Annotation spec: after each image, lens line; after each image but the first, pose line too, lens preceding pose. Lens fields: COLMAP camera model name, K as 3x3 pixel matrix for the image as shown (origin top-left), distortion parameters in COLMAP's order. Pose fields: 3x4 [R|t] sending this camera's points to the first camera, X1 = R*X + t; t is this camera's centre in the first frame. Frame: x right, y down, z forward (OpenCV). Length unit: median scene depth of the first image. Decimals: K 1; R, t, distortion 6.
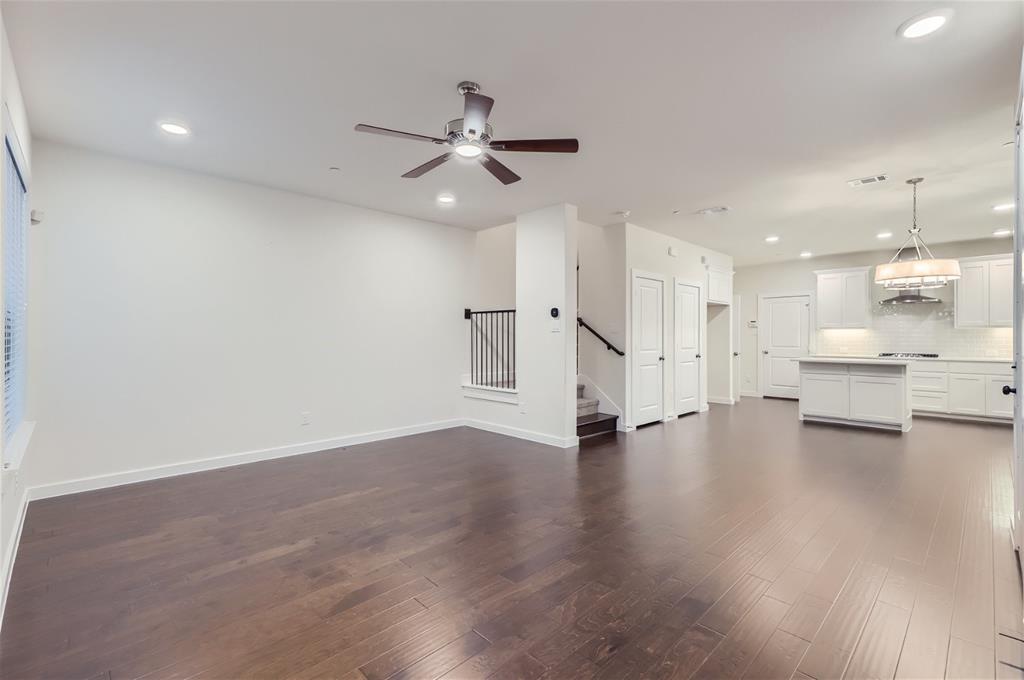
lens RADIAL K [[456.3, 0, 512.0], [0, 456.3, 340.0], [0, 0, 1]] dist [0.014141, -0.000471]
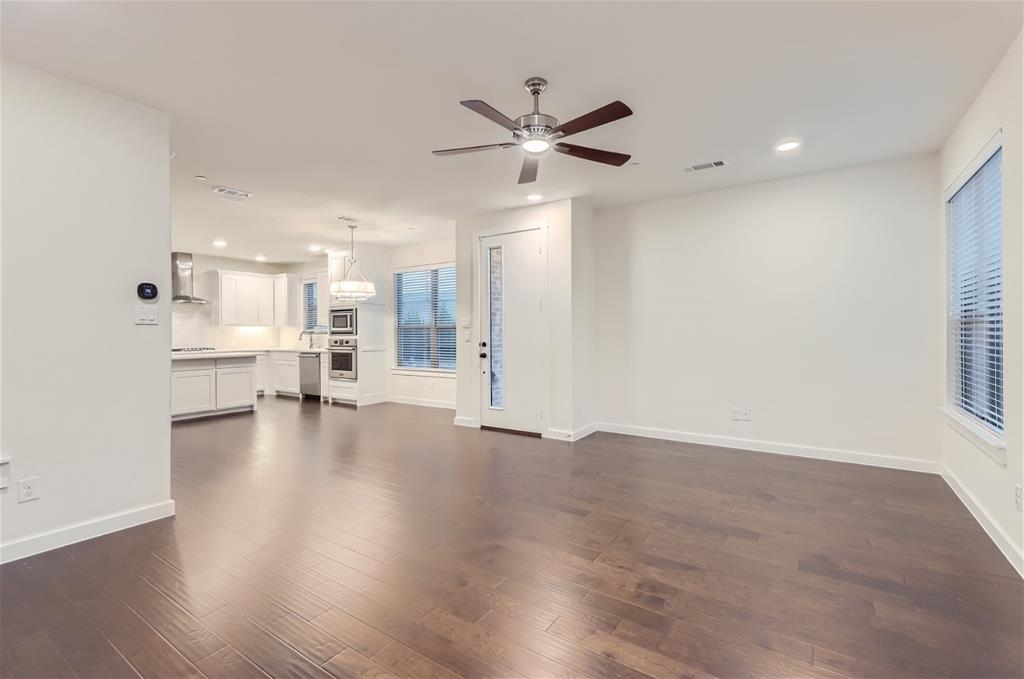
lens RADIAL K [[456.3, 0, 512.0], [0, 456.3, 339.5], [0, 0, 1]] dist [0.014141, -0.000471]
pose [[-0.201811, -0.015652, 0.979299, -0.496753], [0.012979, 0.999742, 0.018653, -0.003204], [-0.979338, 0.016474, -0.201556, 0.584716]]
